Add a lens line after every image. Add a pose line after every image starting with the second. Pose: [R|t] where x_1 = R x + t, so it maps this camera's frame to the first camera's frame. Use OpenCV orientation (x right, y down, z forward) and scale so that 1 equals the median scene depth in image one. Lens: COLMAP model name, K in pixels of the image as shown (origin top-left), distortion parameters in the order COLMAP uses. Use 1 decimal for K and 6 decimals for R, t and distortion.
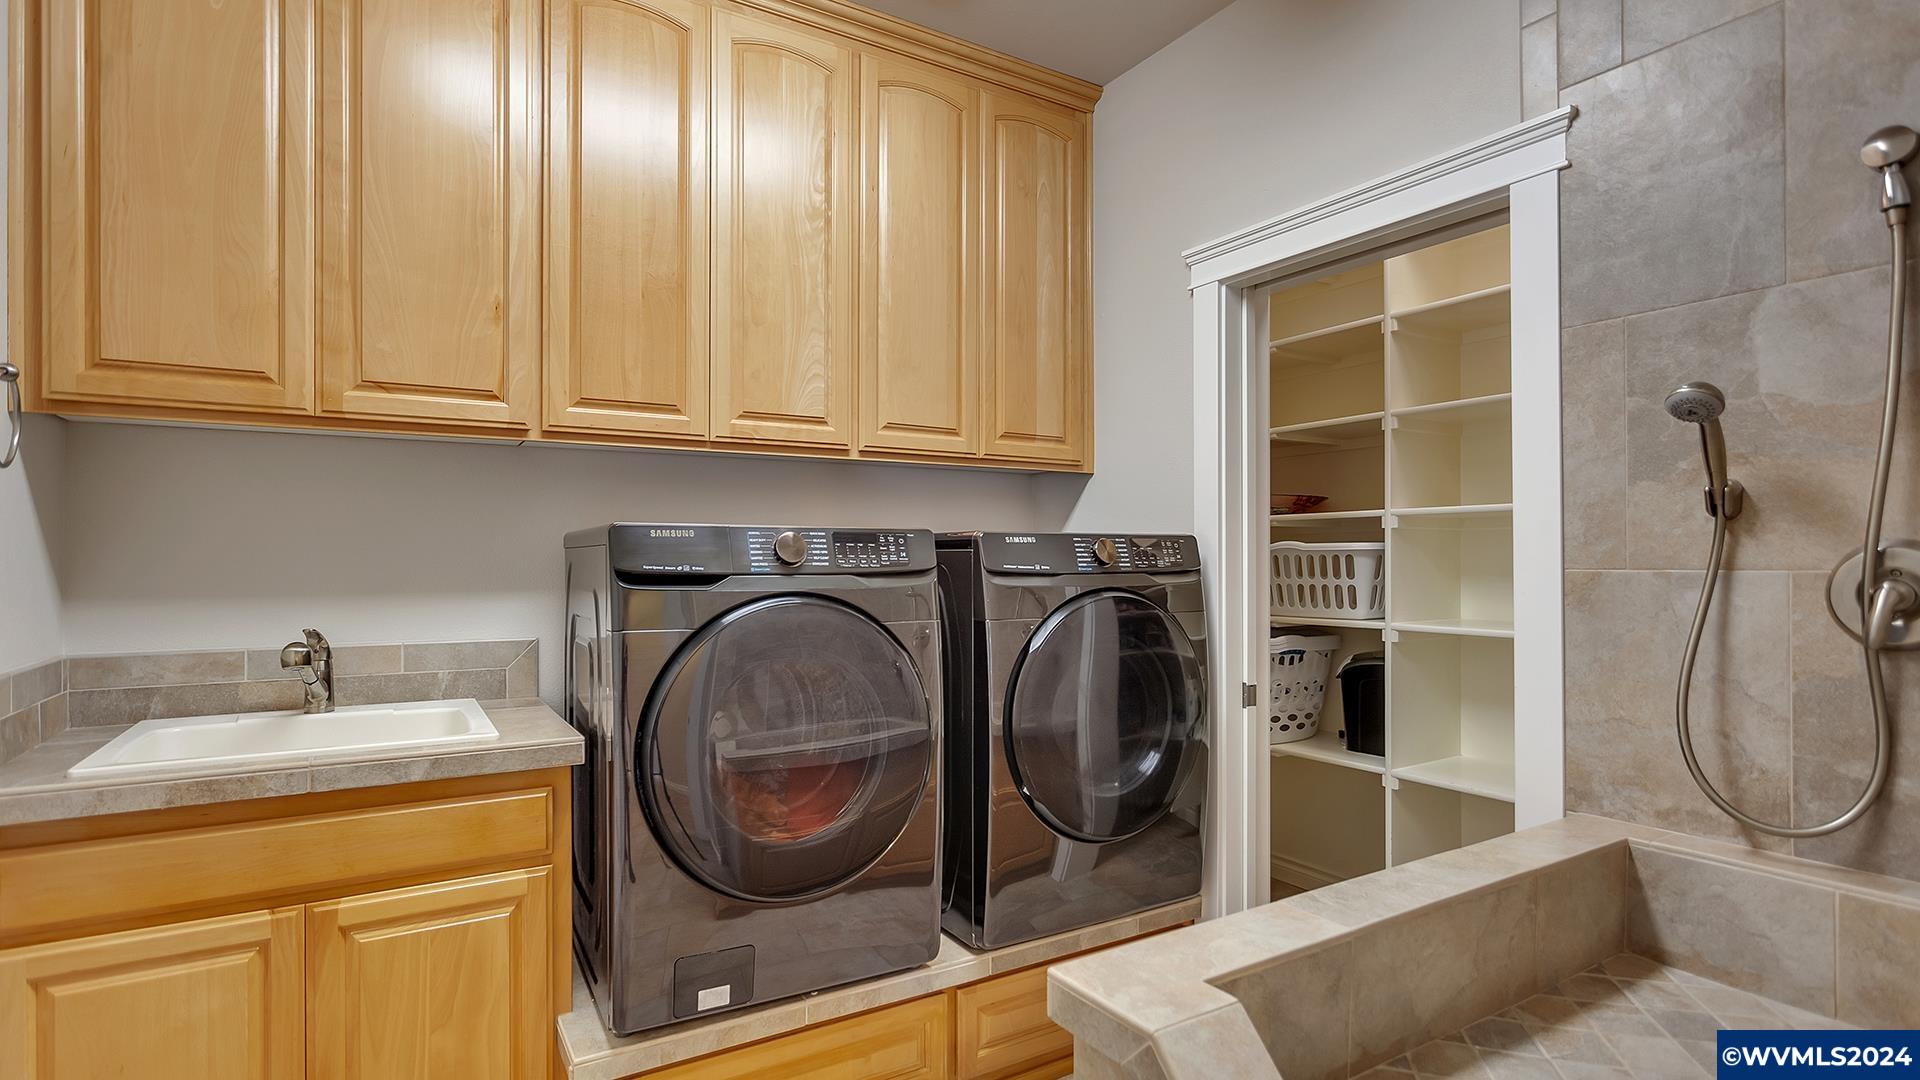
lens RADIAL K [[943.6, 0, 949.1], [0, 943.6, 502.0], [0, 0, 1]] dist [-0.002040, -0.000021]
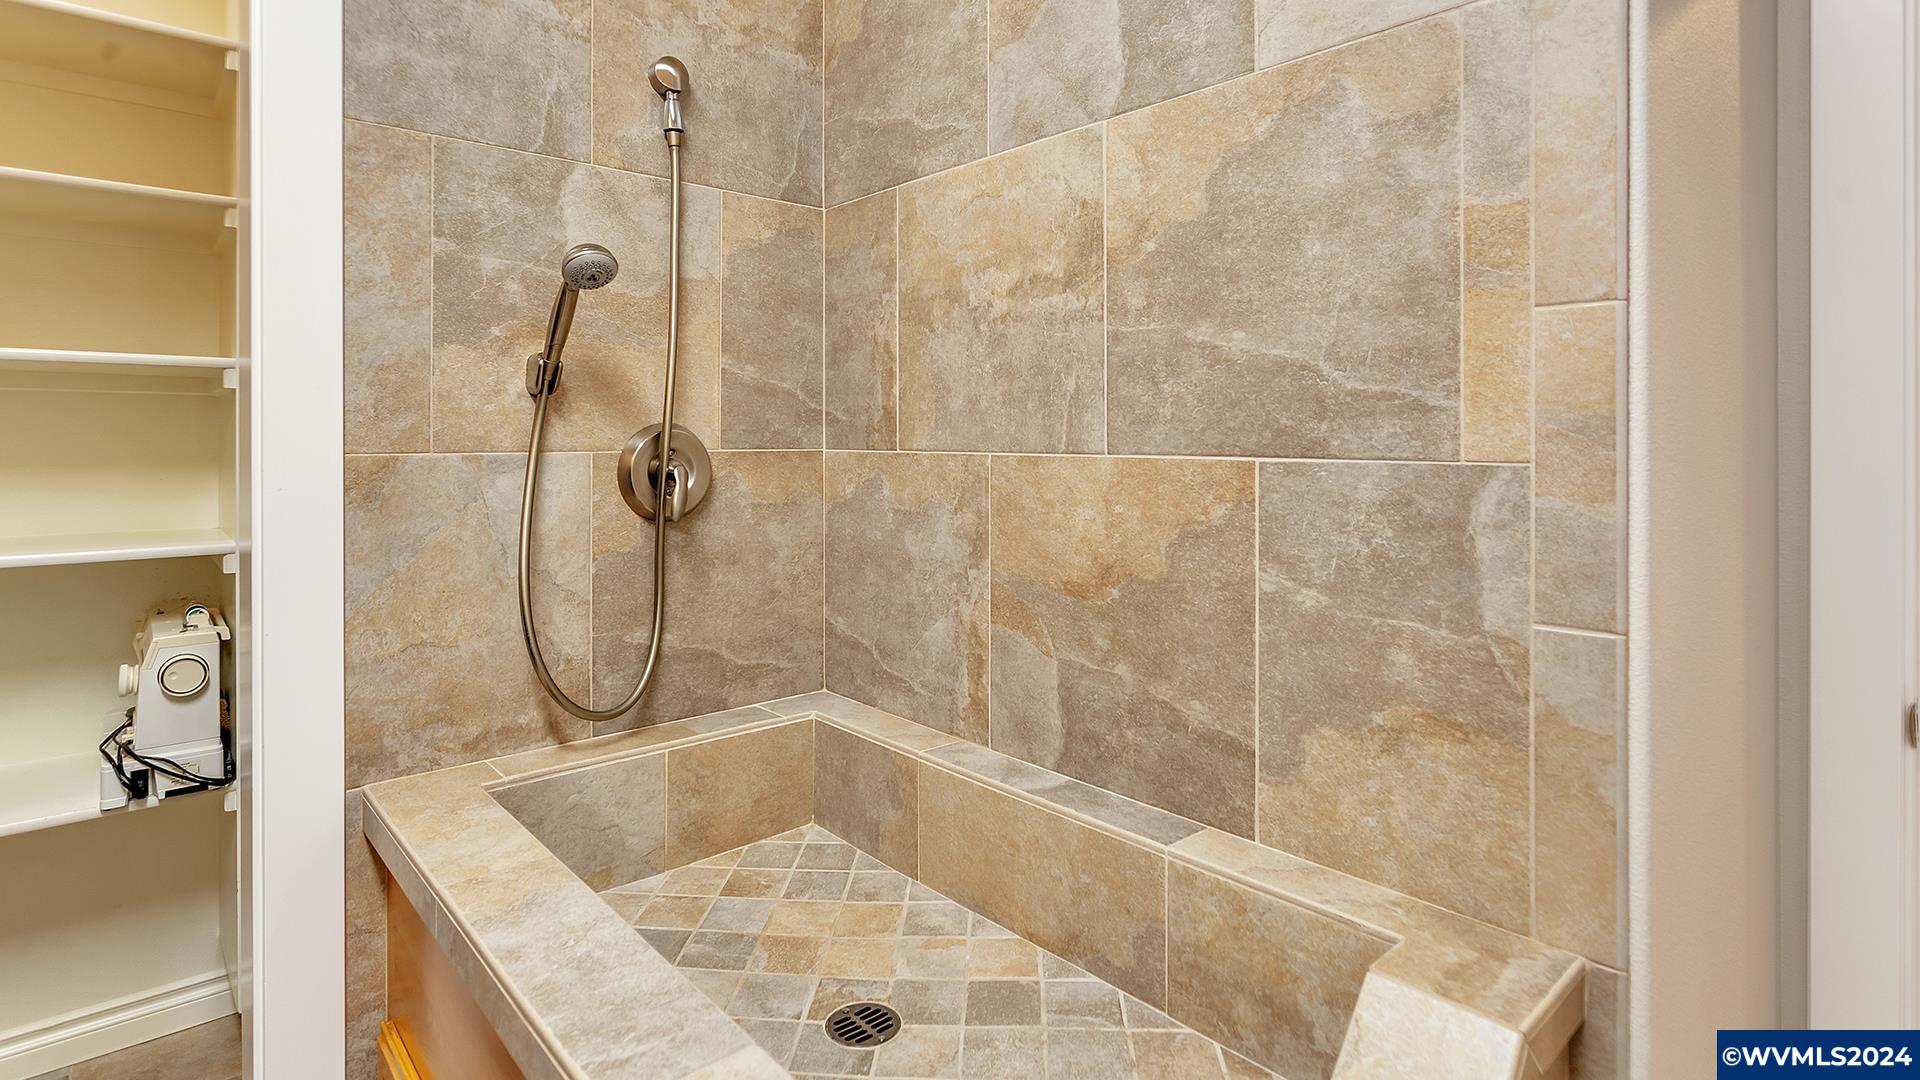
lens RADIAL K [[949.5, 0, 956.4], [0, 949.5, 426.7], [0, 0, 1]] dist [-0.000795, 0.000056]
pose [[-0.172667, 0.017509, 0.984825, -0.149601], [-0.059806, 0.997811, -0.028225, 0.047823], [-0.983163, -0.063772, -0.171242, 0.735006]]
